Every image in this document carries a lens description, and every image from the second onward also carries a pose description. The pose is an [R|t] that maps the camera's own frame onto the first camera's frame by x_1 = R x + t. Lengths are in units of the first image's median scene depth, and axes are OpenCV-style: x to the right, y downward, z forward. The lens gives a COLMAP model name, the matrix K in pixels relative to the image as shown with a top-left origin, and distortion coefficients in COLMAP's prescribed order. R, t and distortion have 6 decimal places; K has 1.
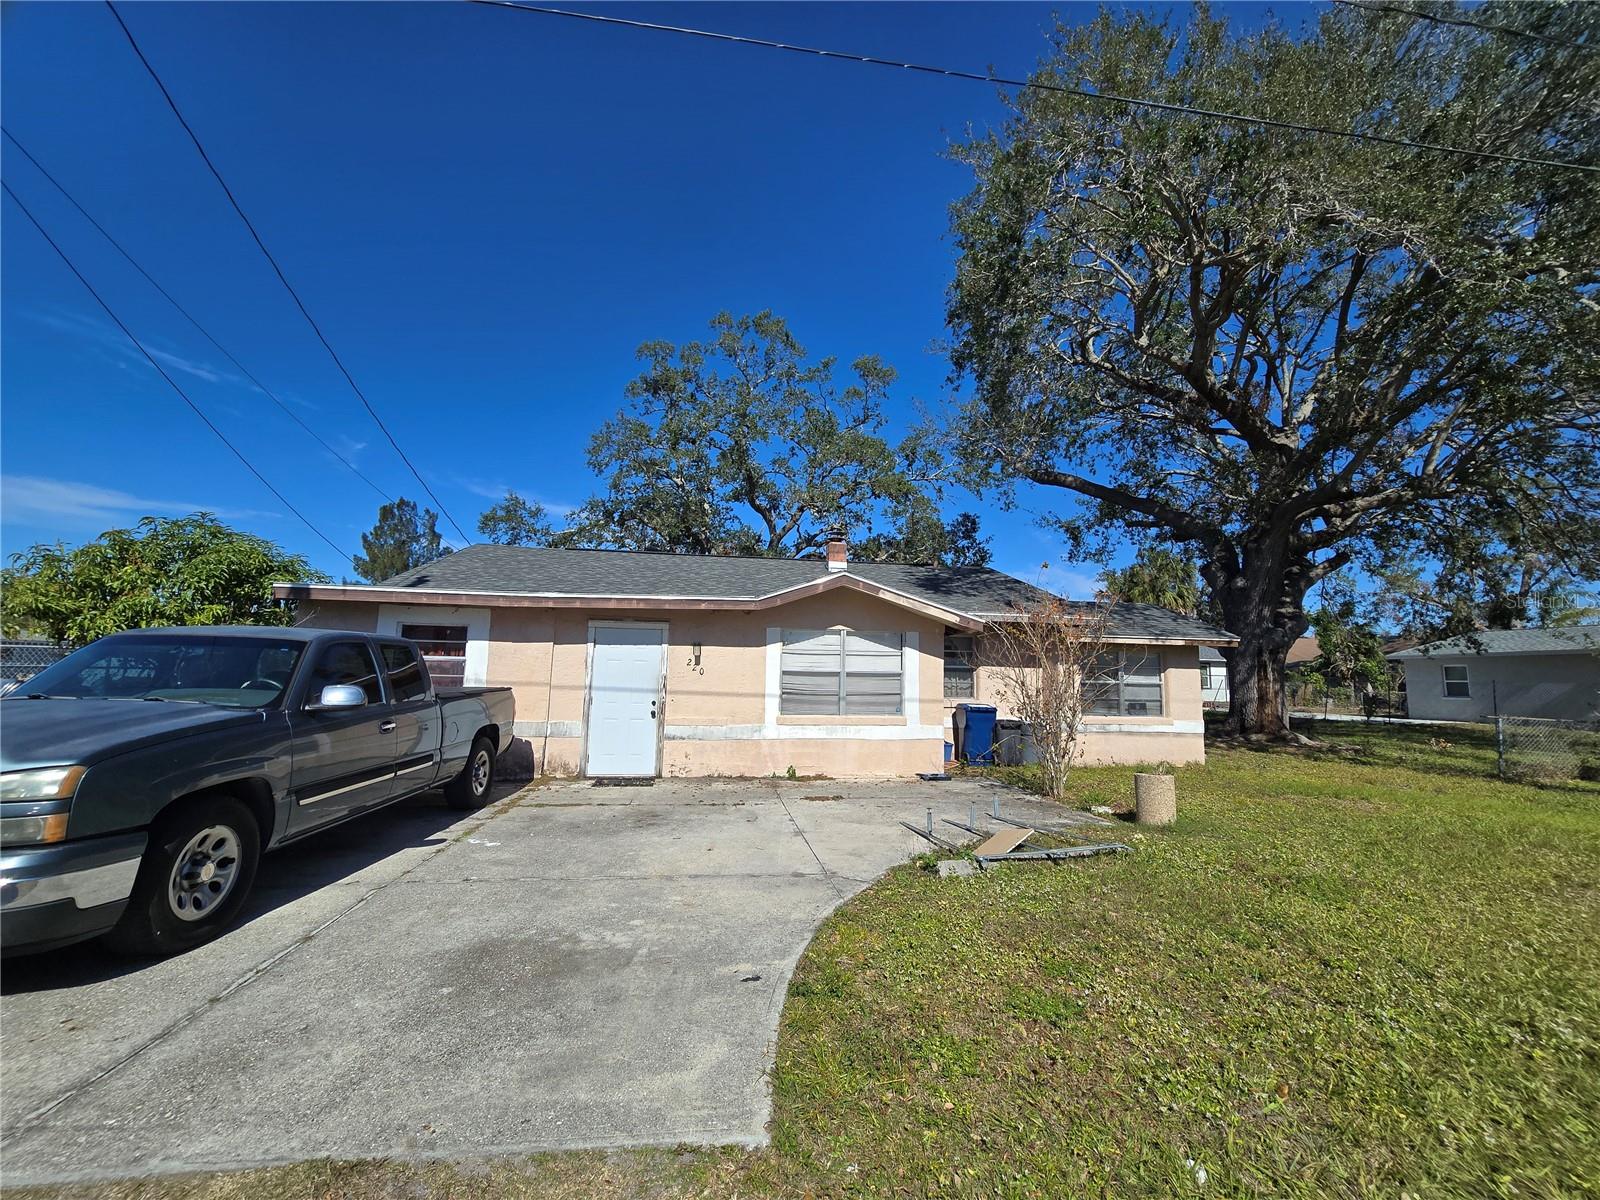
lens RADIAL K [[652.4, 0, 800.7], [0, 652.4, 590.5], [0, 0, 1]] dist [-0.005453, -0.000231]
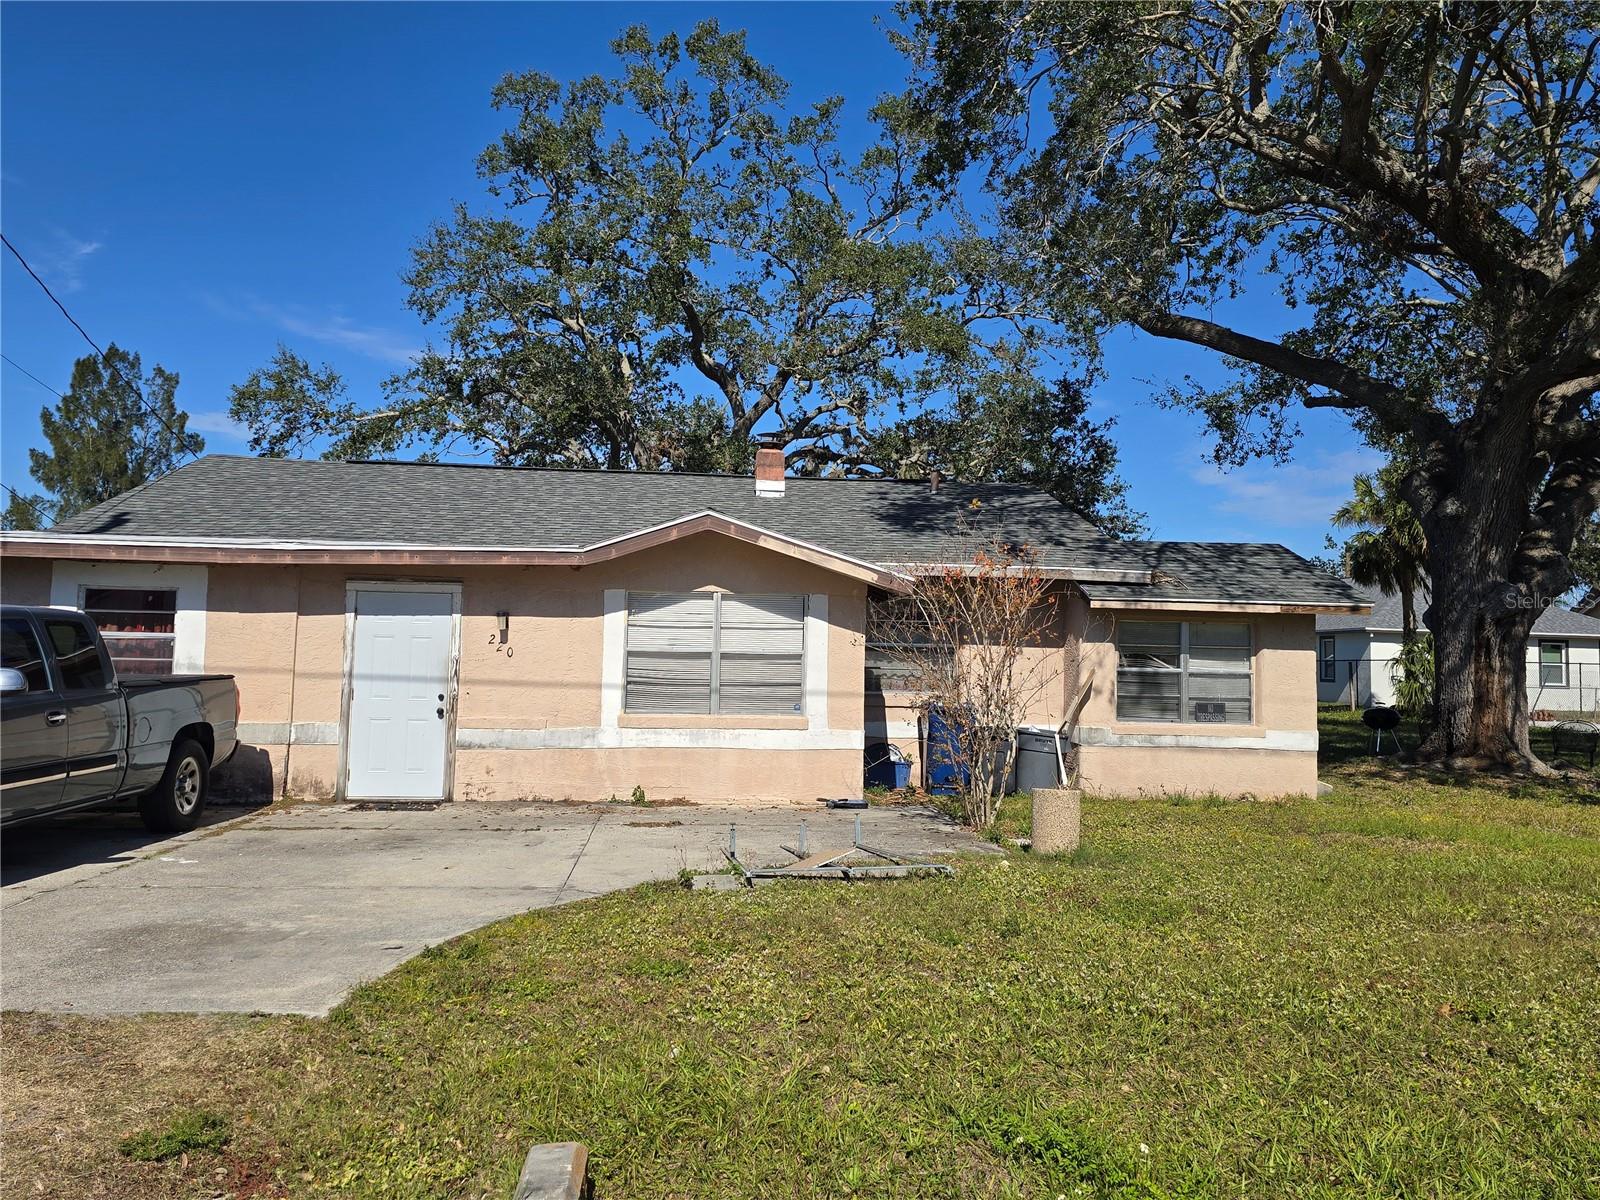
lens RADIAL K [[1225.3, 0, 781.1], [0, 1225.3, 569.3], [0, 0, 1]] dist [0.092212, -0.108580]
pose [[0.998082, -0.003803, -0.061794, 0.217805], [0.007163, 0.998501, 0.054256, -0.034518], [0.061495, -0.054595, 0.996613, -0.293448]]
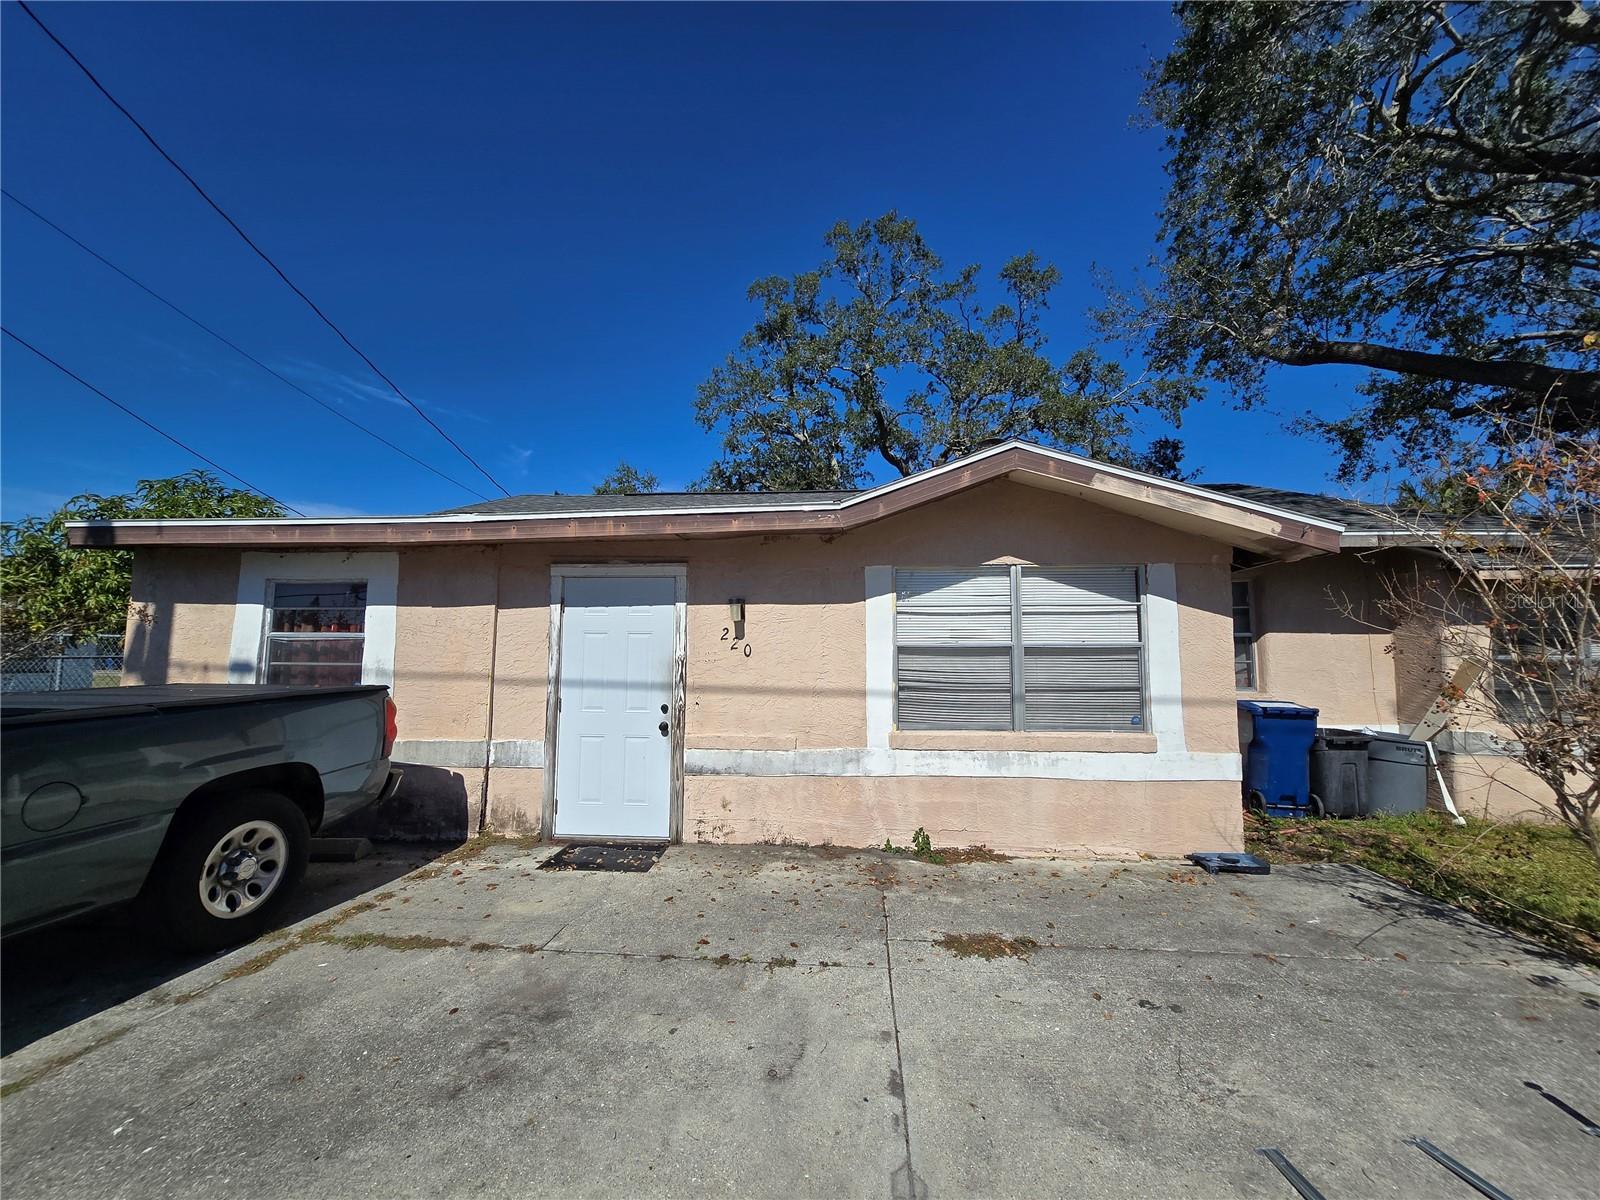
lens RADIAL K [[652.4, 0, 800.7], [0, 652.4, 590.5], [0, 0, 1]] dist [-0.005453, -0.000231]
pose [[0.973145, -0.037268, -0.227157, 0.017149], [0.044408, 0.998665, 0.026402, 0.060406], [0.225870, -0.035780, 0.973500, 0.470693]]
